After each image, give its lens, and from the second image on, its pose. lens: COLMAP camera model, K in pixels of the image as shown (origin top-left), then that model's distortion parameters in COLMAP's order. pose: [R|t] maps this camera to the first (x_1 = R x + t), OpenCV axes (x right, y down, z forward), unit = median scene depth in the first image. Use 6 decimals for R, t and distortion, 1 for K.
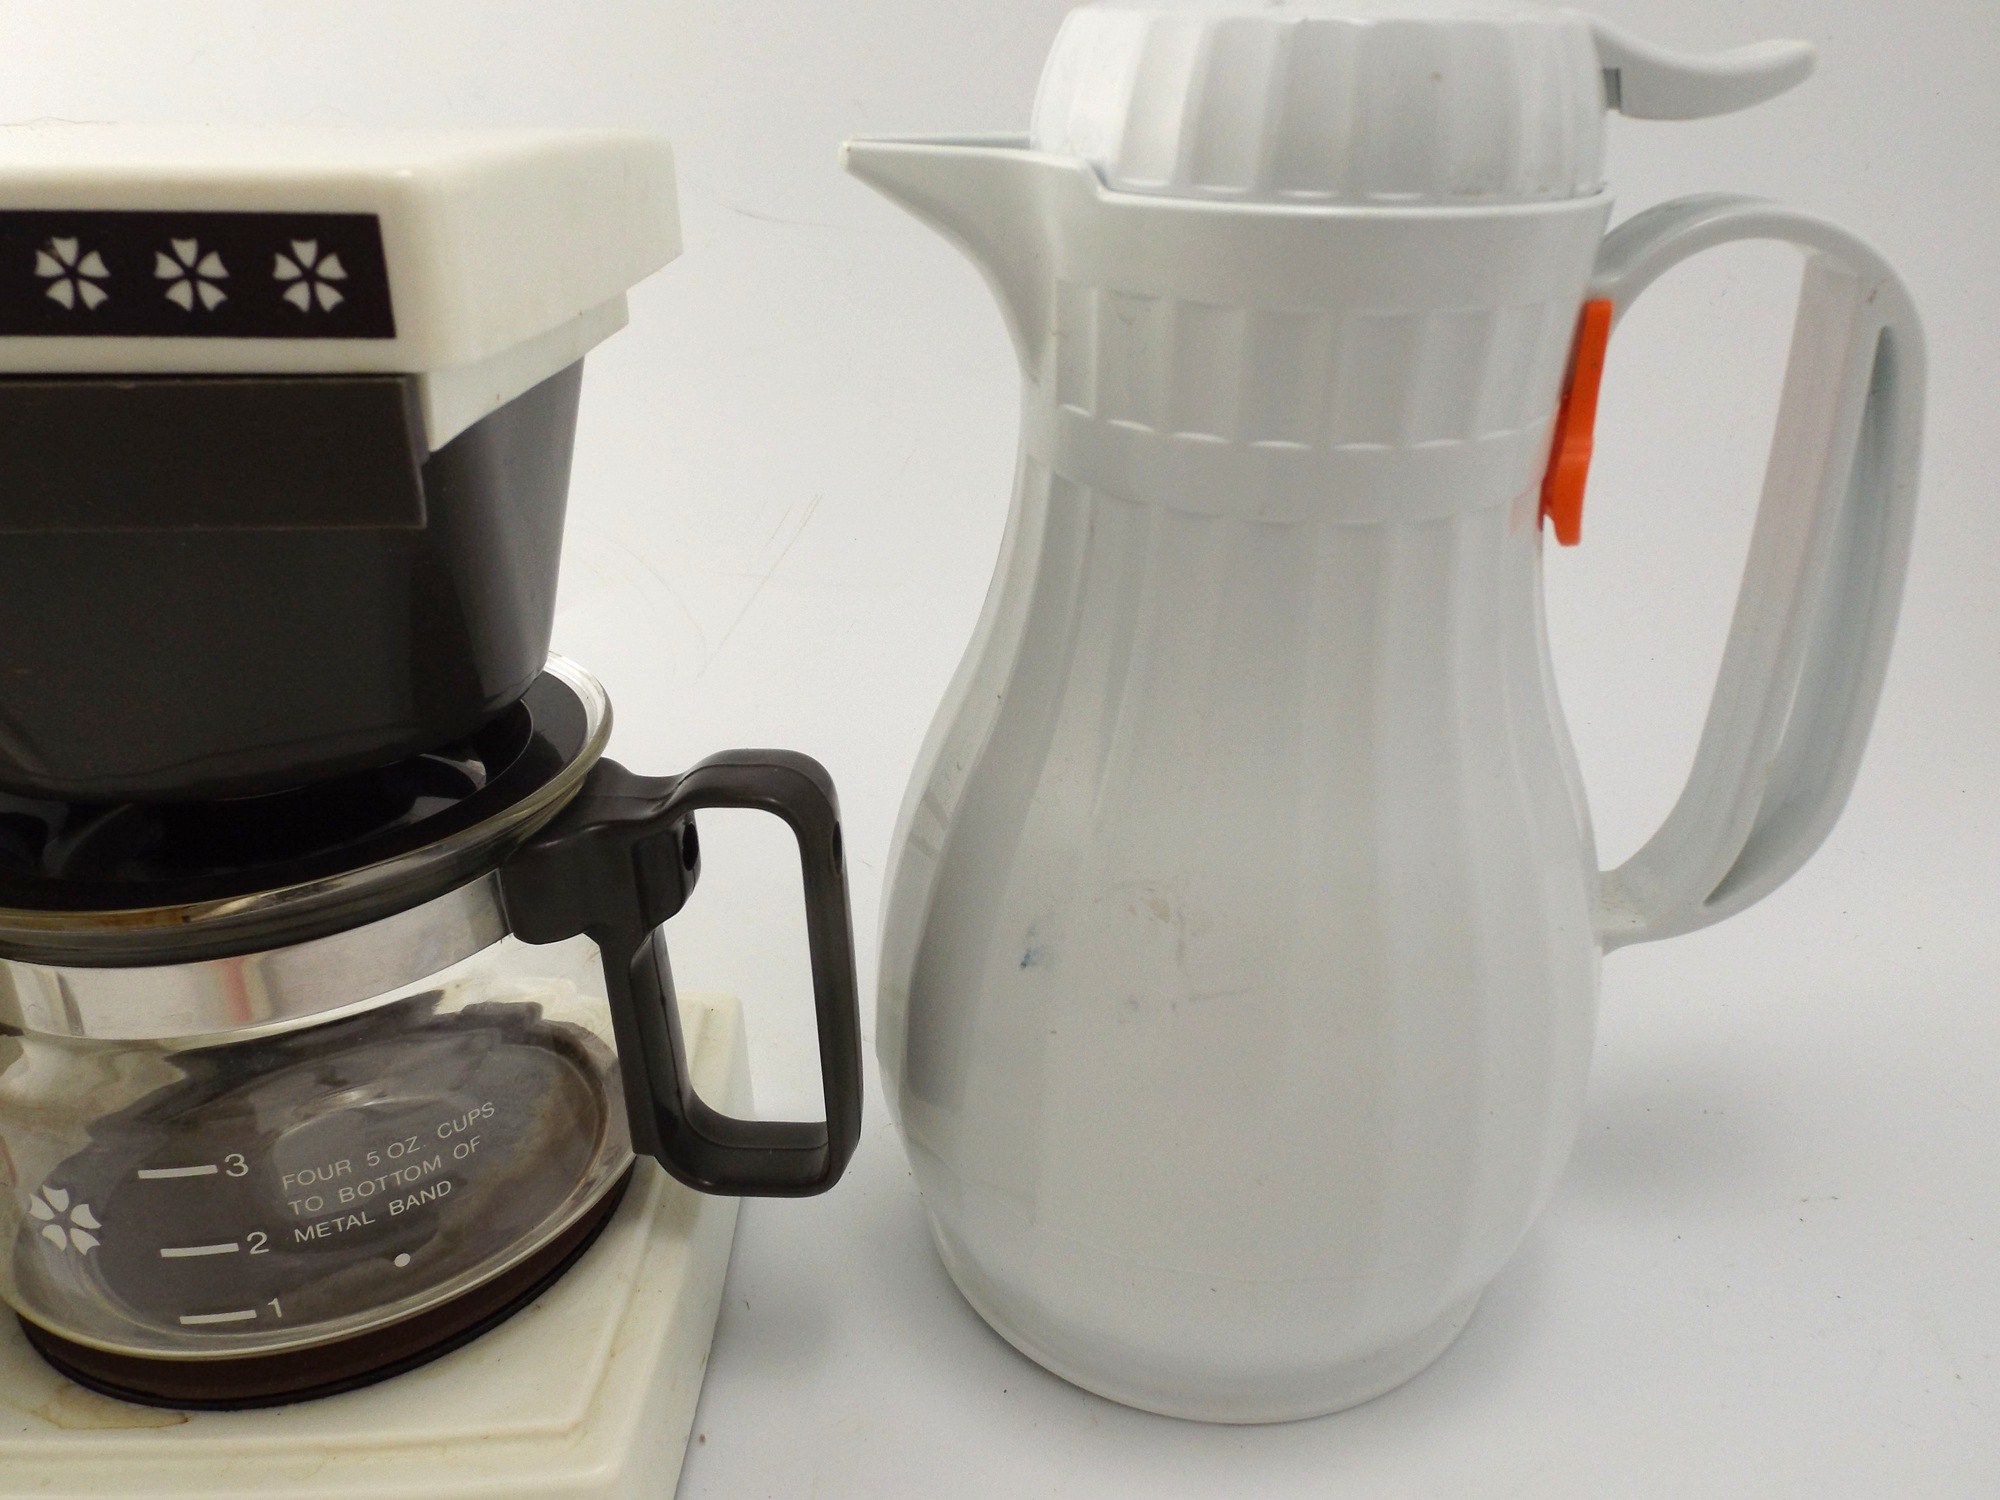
lens RADIAL K [[1403.4, 0, 984.9], [0, 1403.4, 755.8], [0, 0, 1]] dist [0.023279, -0.033419]
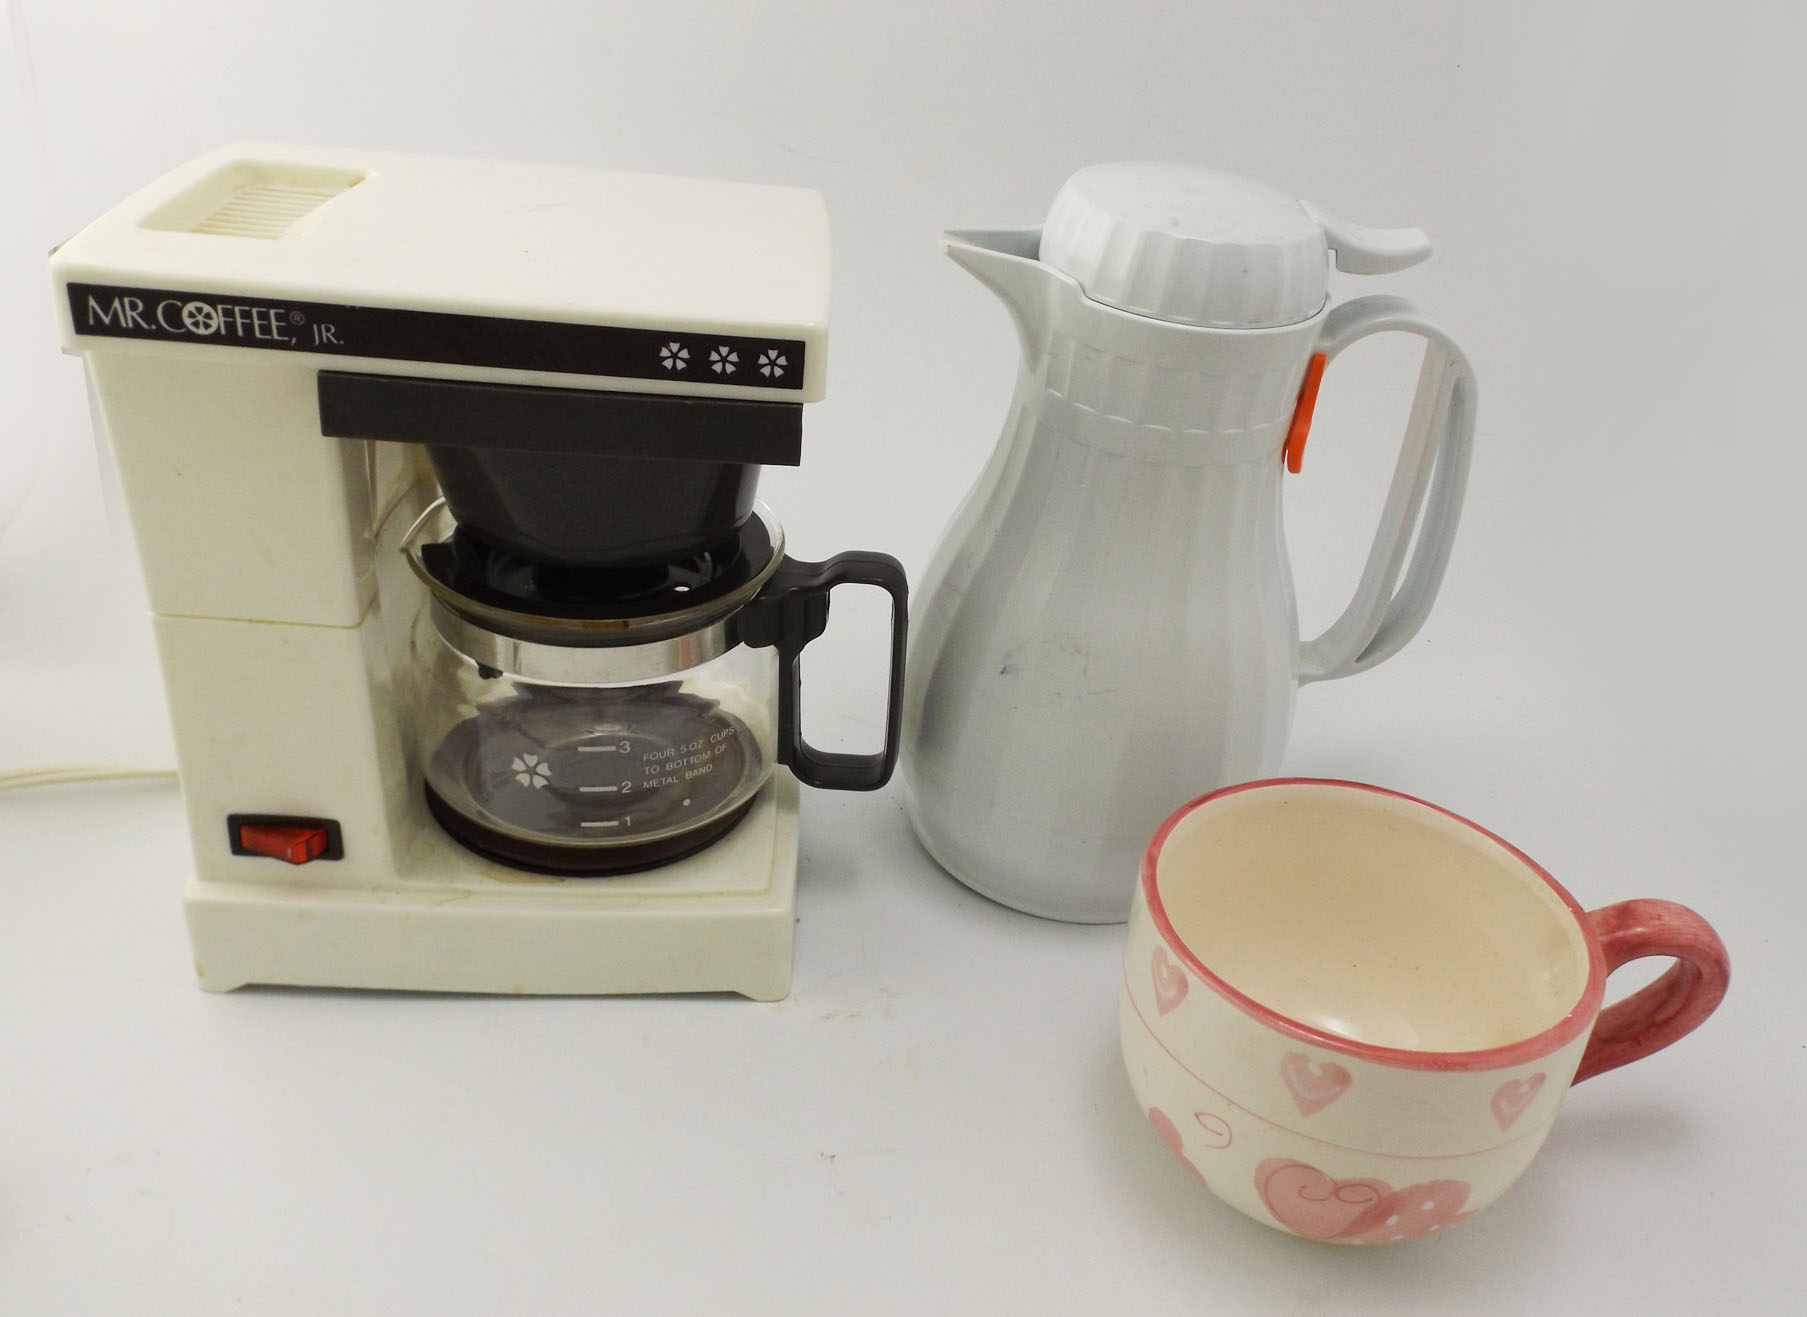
lens RADIAL K [[1357.5, 0, 919.1], [0, 1357.5, 658.6], [0, 0, 1]] dist [0.013875, -0.013354]
pose [[0.994448, 0.054879, 0.089782, -0.278478], [-0.065021, 0.991322, 0.114246, -0.083961], [-0.082734, -0.119449, 0.989387, -0.916572]]
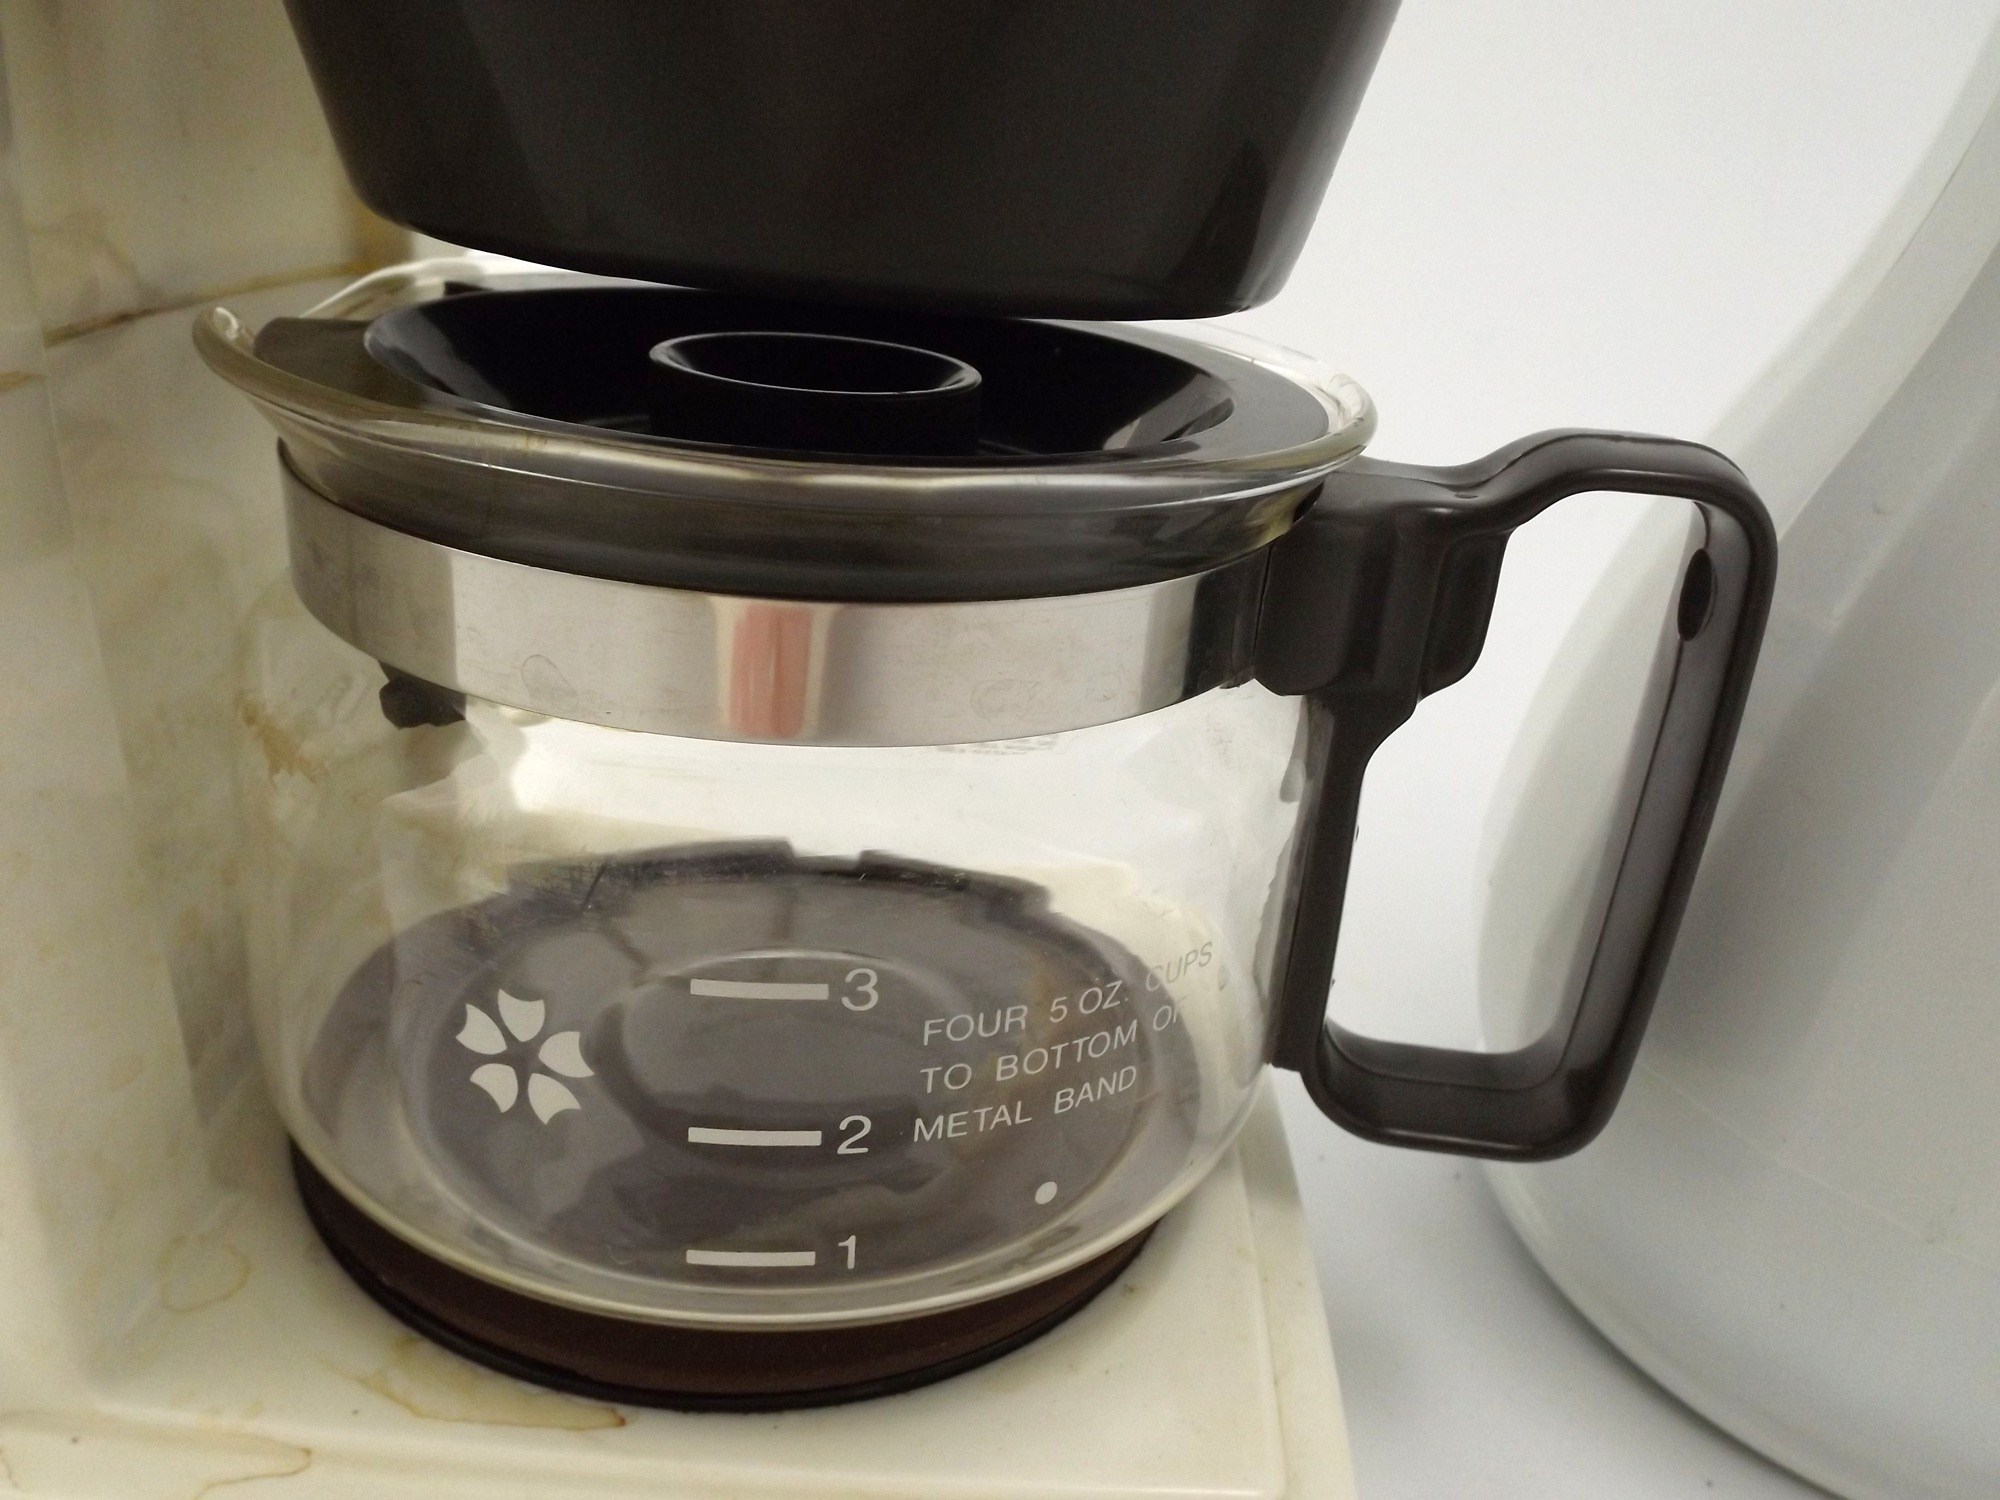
lens RADIAL K [[1403.4, 0, 1001.0], [0, 1403.4, 739.0], [0, 0, 1]] dist [0.023279, -0.033419]
pose [[0.994083, 0.108525, -0.004675, -0.462401], [-0.108545, 0.994082, -0.004258, 0.180278], [0.004185, 0.004740, 0.999980, 0.427343]]
